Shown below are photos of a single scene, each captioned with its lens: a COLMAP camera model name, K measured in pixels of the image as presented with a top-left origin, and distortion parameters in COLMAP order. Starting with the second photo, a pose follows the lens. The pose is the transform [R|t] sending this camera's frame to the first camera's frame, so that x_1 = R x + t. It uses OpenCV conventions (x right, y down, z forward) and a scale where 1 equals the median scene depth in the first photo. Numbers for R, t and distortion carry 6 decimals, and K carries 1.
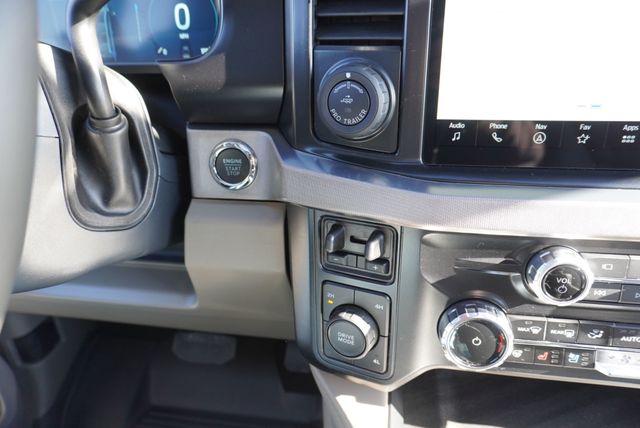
lens RADIAL K [[439.0, 0, 318.5], [0, 439.0, 214.9], [0, 0, 1]] dist [-0.030908, 0.036119]
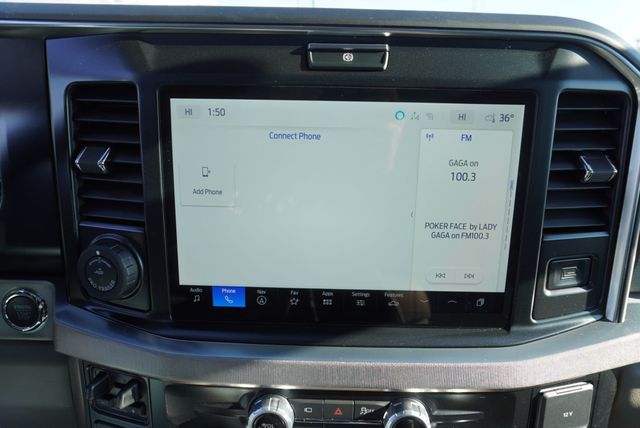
lens RADIAL K [[439.0, 0, 318.2], [0, 439.0, 215.0], [0, 0, 1]] dist [-0.030908, 0.036119]
pose [[0.989467, -0.004315, 0.144694, 0.474002], [0.020439, 0.993706, -0.110139, -0.269282], [-0.143308, 0.111937, 0.983328, -0.257484]]
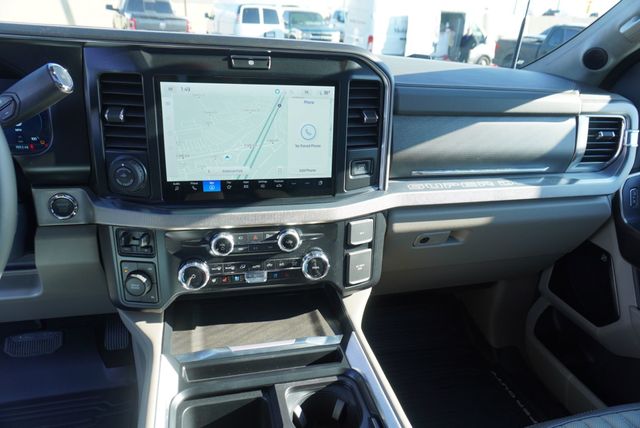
lens RADIAL K [[439.0, 0, 316.9], [0, 439.0, 218.7], [0, 0, 1]] dist [-0.030908, 0.036119]
pose [[0.916900, -0.083141, 0.390362, 0.080522], [0.092660, 0.995682, -0.005579, 0.057744], [-0.388212, 0.041286, 0.920645, -1.386297]]
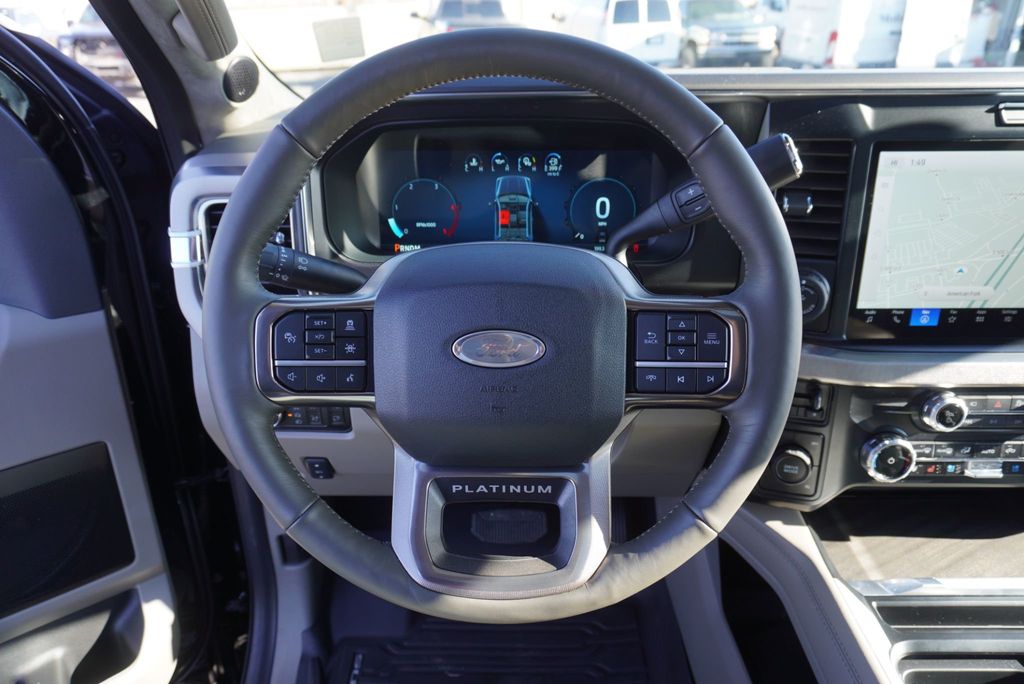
lens RADIAL K [[702.4, 0, 512.2], [0, 702.4, 347.2], [0, 0, 1]] dist [-0.030908, 0.036119]
pose [[0.989082, -0.044890, 0.140360, -1.176419], [0.046583, 0.998876, -0.008801, -0.123768], [-0.139807, 0.015243, 0.990061, -1.109433]]
